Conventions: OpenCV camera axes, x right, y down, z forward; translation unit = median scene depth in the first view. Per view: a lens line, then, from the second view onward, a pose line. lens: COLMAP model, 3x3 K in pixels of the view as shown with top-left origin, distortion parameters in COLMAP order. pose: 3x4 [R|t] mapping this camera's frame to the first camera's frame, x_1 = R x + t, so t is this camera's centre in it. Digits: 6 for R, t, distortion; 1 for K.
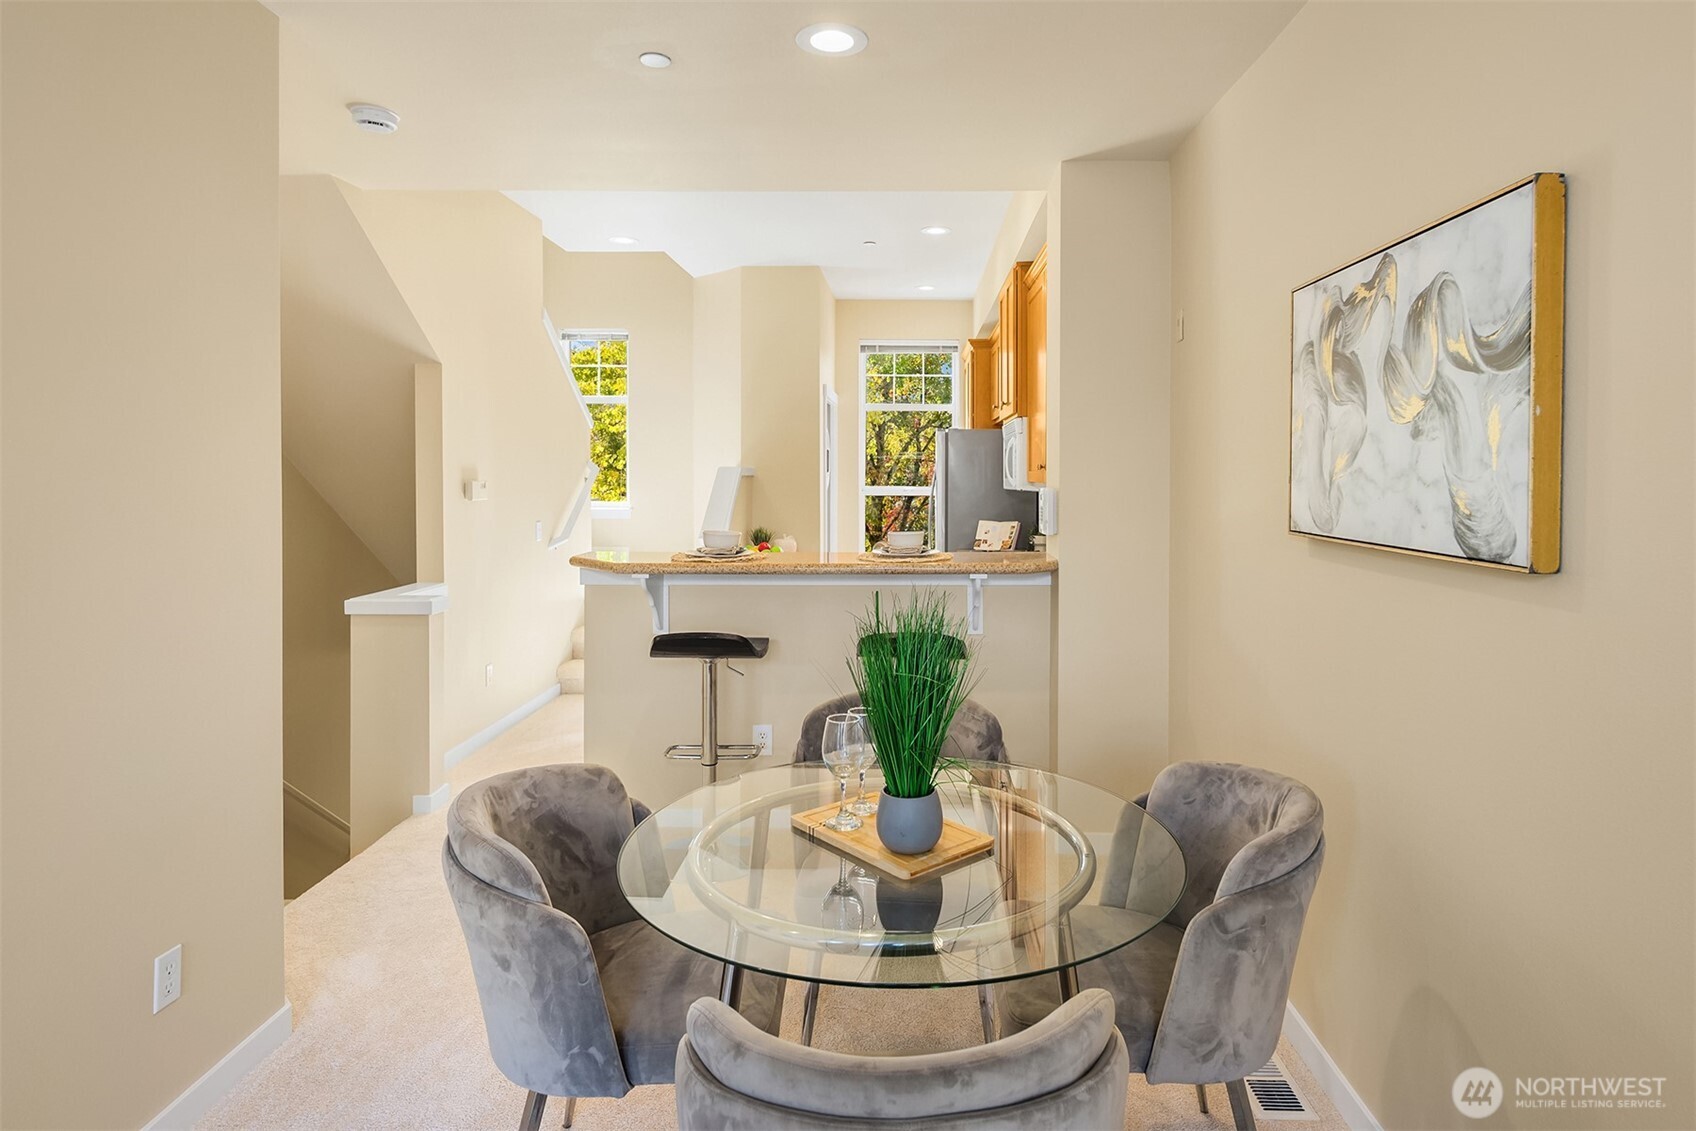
lens RADIAL K [[943.8, 0, 898.9], [0, 943.8, 484.3], [0, 0, 1]] dist [0.006079, 0.000517]
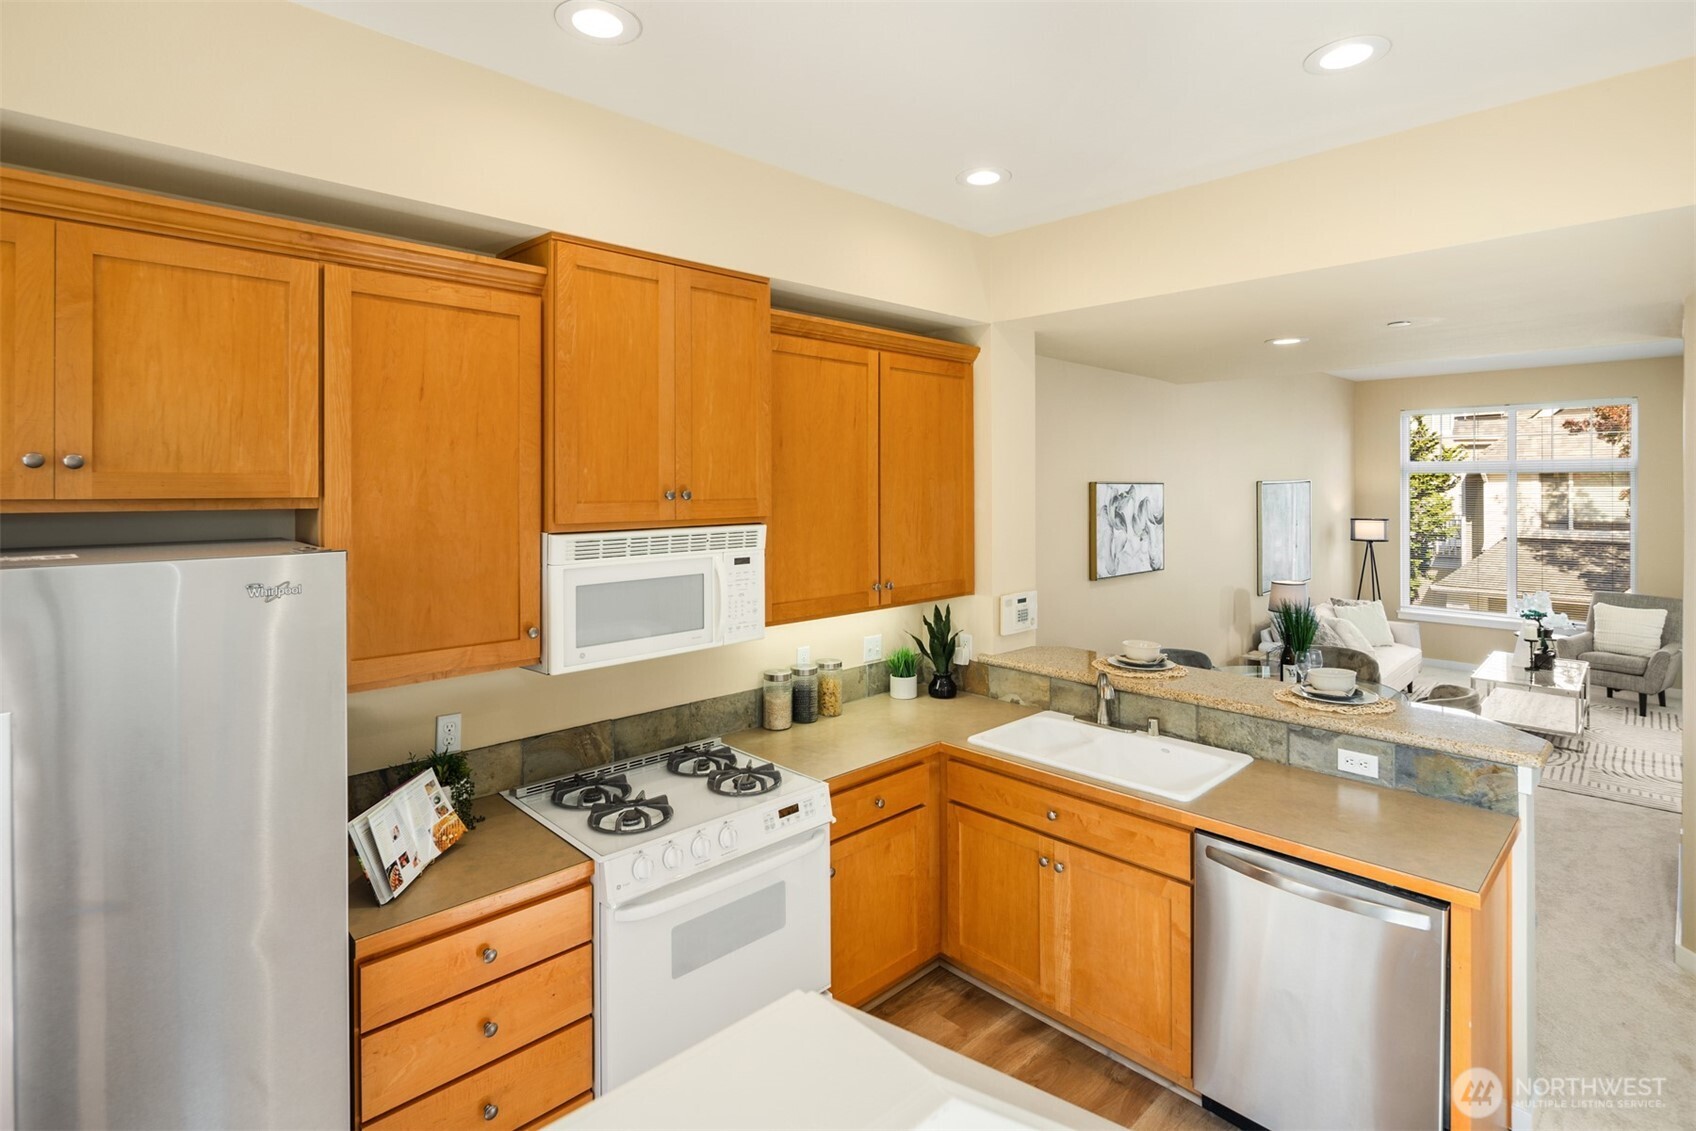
lens RADIAL K [[832.6, 0, 848.9], [0, 832.6, 486.5], [0, 0, 1]] dist [0.006554, -0.005517]
pose [[-0.703015, -0.001240, 0.711174, -0.750494], [0.008811, 0.999907, 0.010454, -0.244693], [-0.711120, 0.013615, -0.702939, 3.288287]]
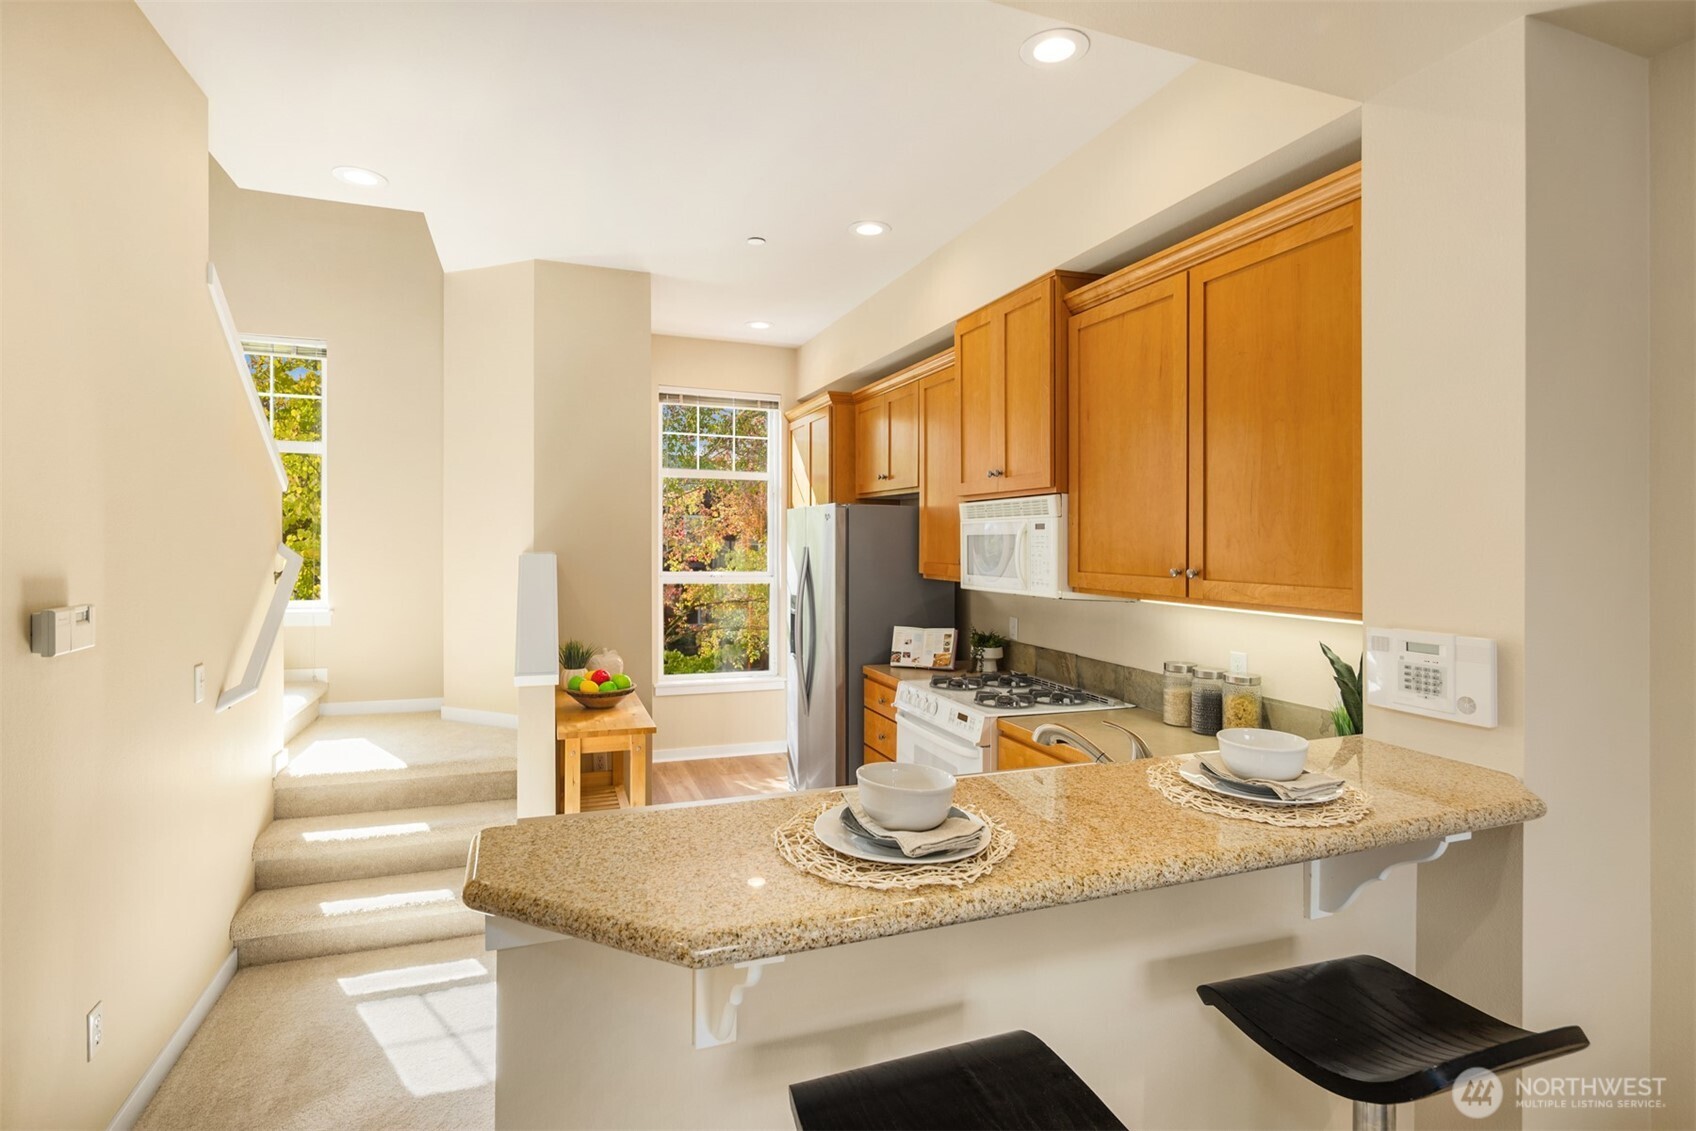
lens RADIAL K [[832.6, 0, 851.0], [0, 832.6, 547.7], [0, 0, 1]] dist [0.006554, -0.005517]
pose [[0.931624, 0.003421, 0.363408, -0.576383], [-0.003553, 0.999994, -0.000304, -0.073633], [-0.363407, -0.001008, 0.931630, 1.180757]]
